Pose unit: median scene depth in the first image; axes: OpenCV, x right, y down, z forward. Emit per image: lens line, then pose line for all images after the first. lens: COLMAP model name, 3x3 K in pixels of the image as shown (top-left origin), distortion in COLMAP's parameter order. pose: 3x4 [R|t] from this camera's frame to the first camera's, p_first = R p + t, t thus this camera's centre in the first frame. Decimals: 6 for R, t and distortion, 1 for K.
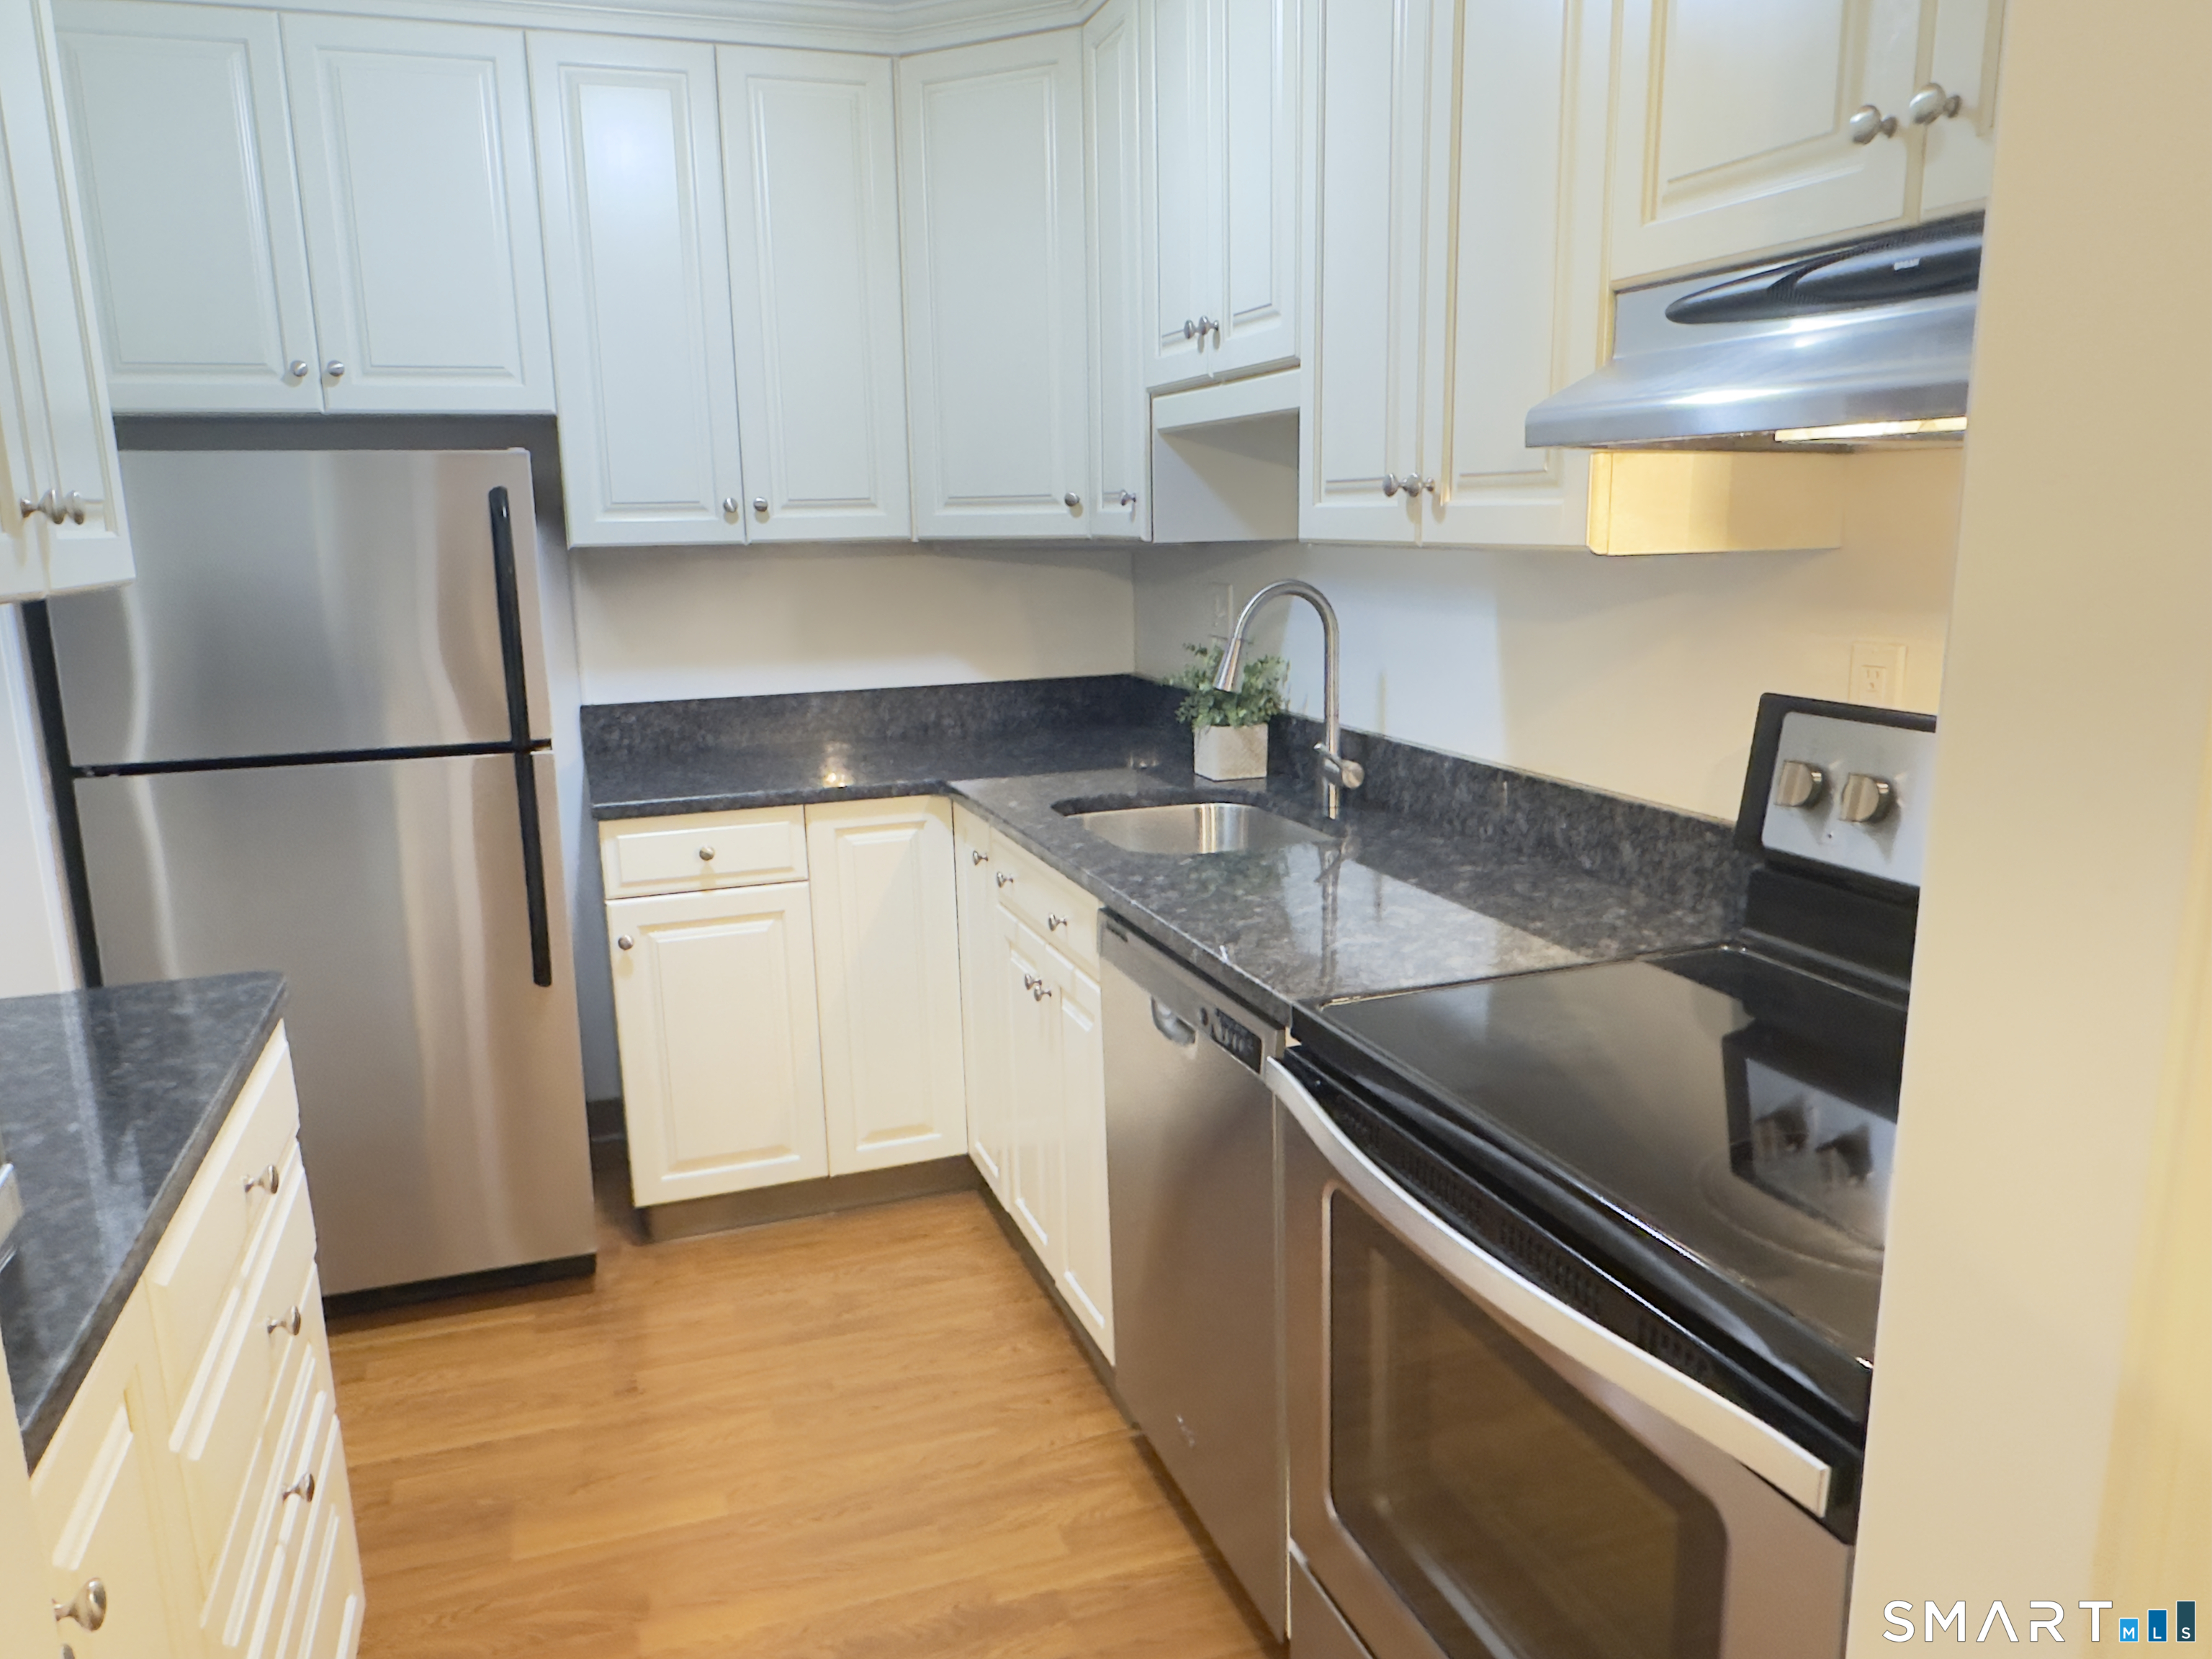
lens RADIAL K [[1564.5, 0, 1095.3], [0, 1564.5, 839.0], [0, 0, 1]] dist [-0.003756, -0.002620]
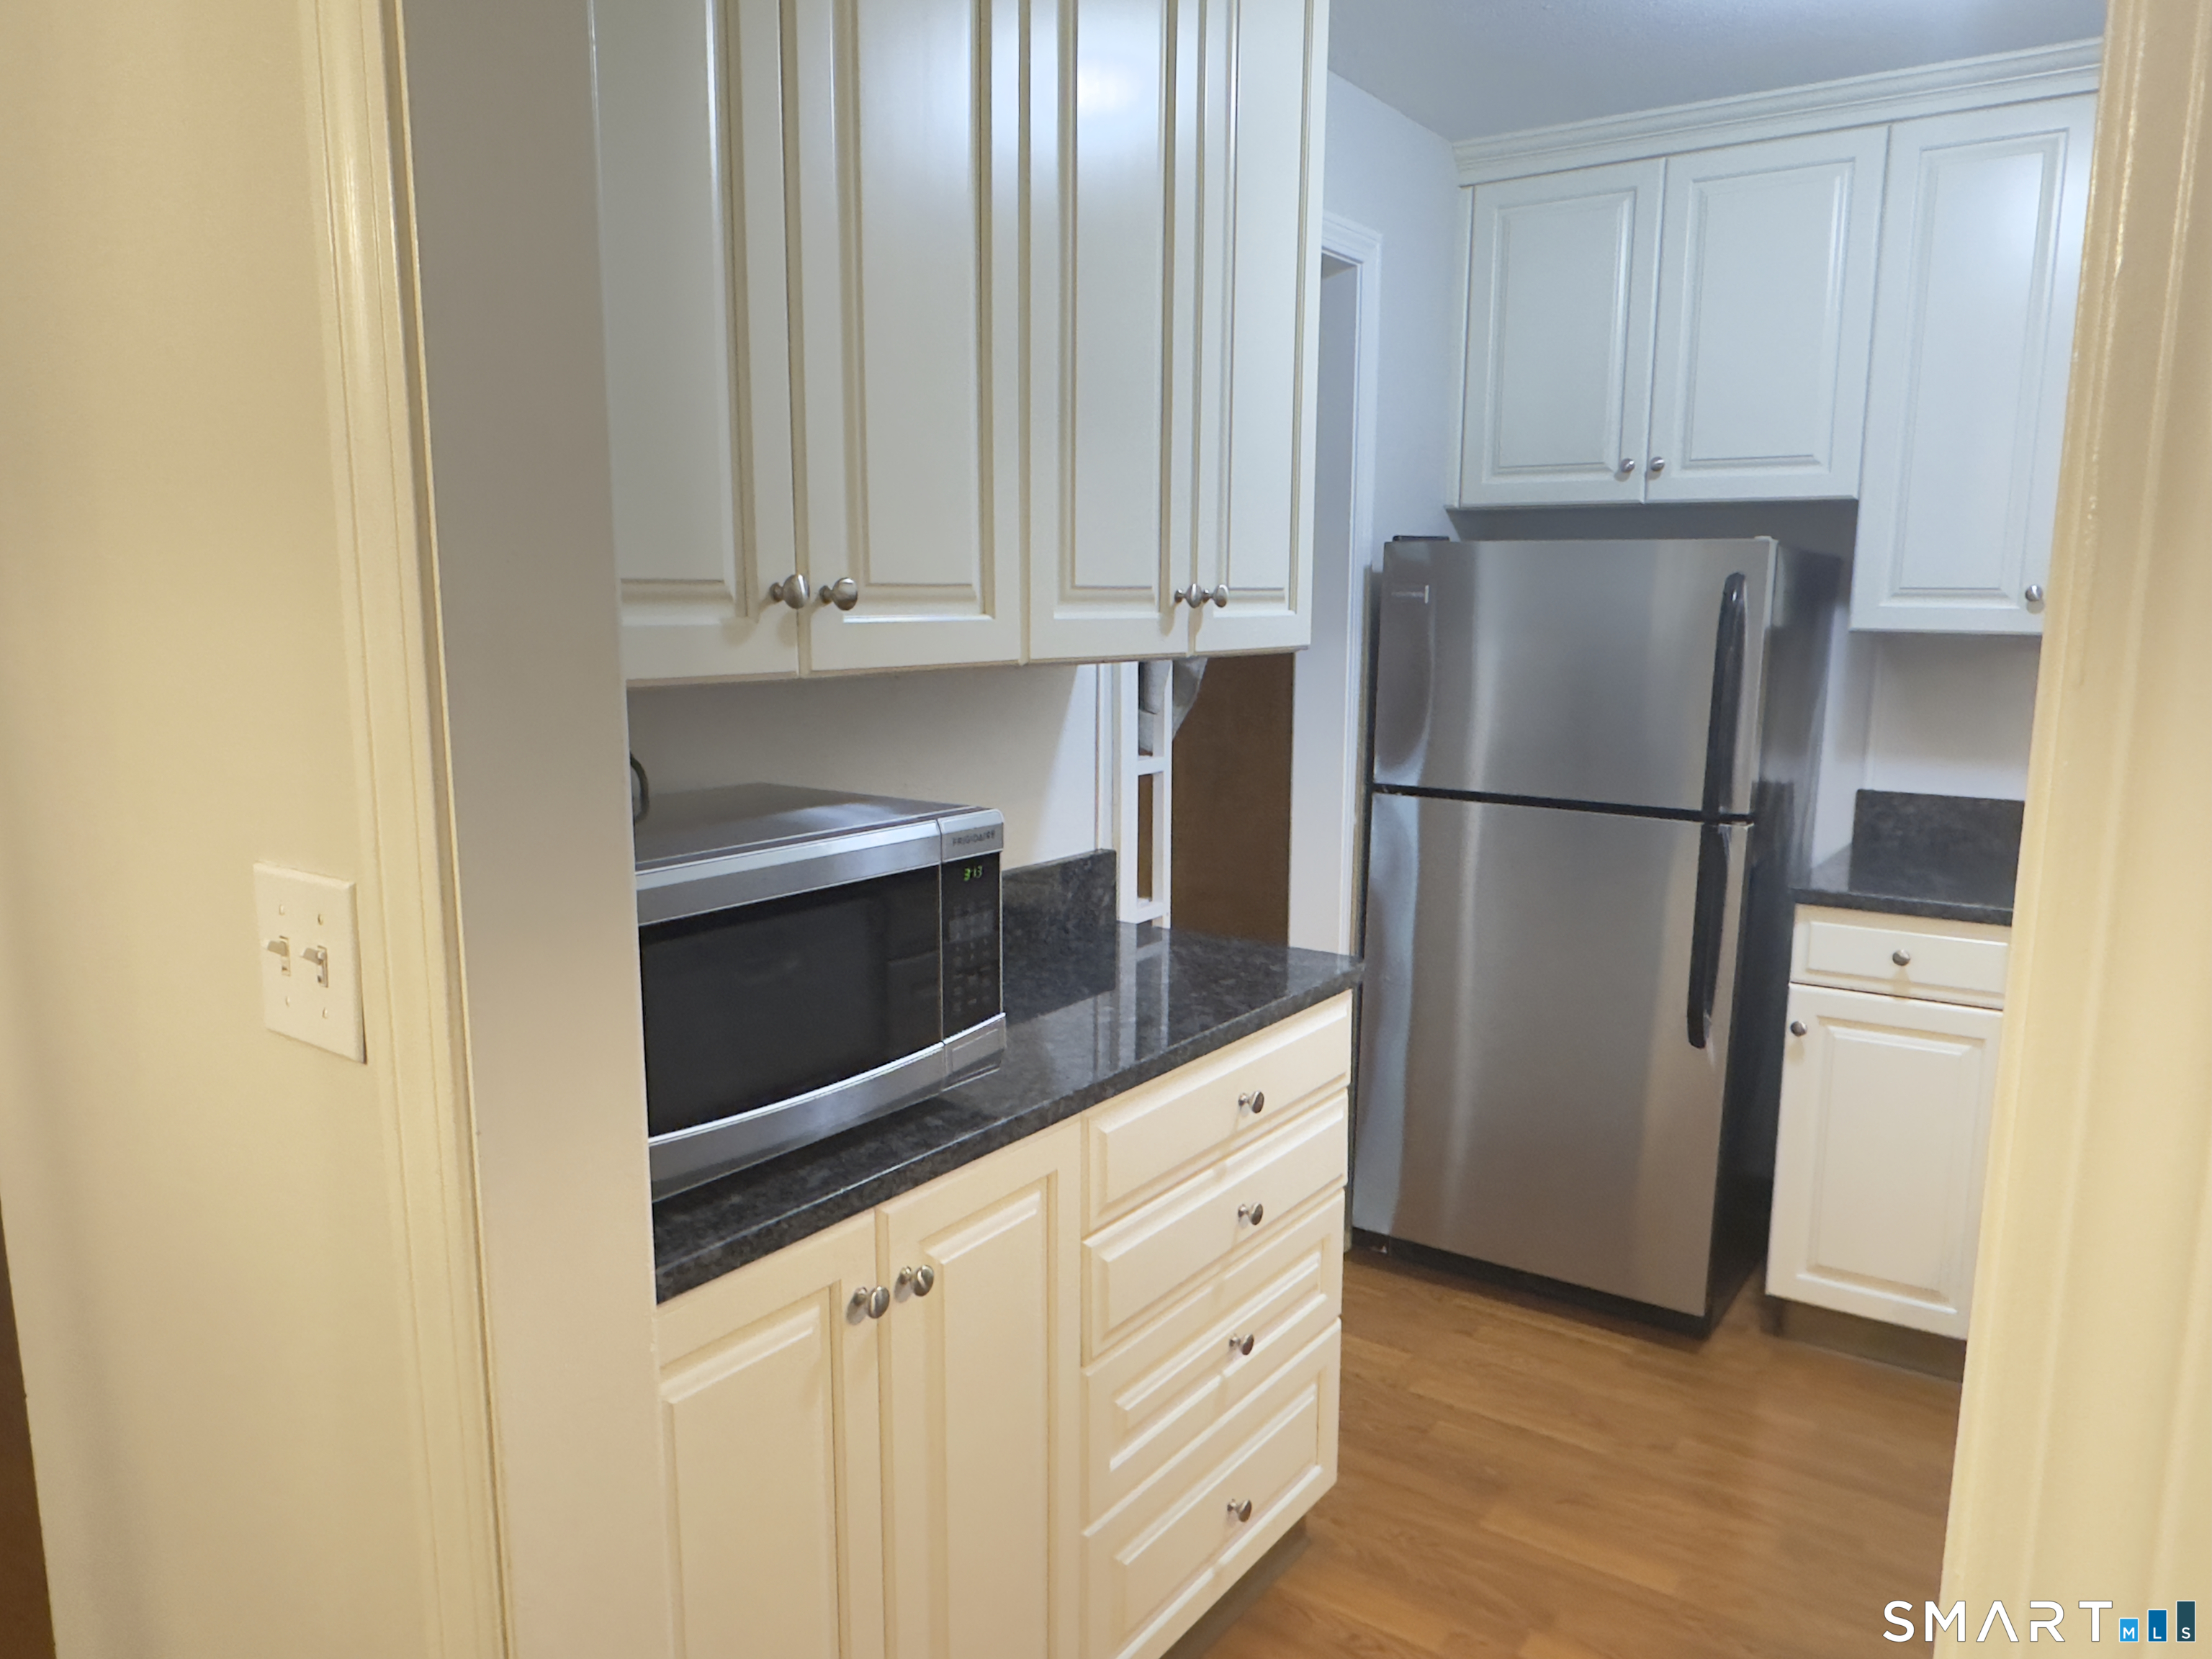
lens RADIAL K [[1564.5, 0, 1095.3], [0, 1564.5, 839.0], [0, 0, 1]] dist [-0.003756, -0.002620]
pose [[0.579054, 0.150056, -0.801361, 0.217865], [-0.180779, 0.982080, 0.053267, -0.023800], [0.794994, 0.114025, 0.595805, 0.041735]]
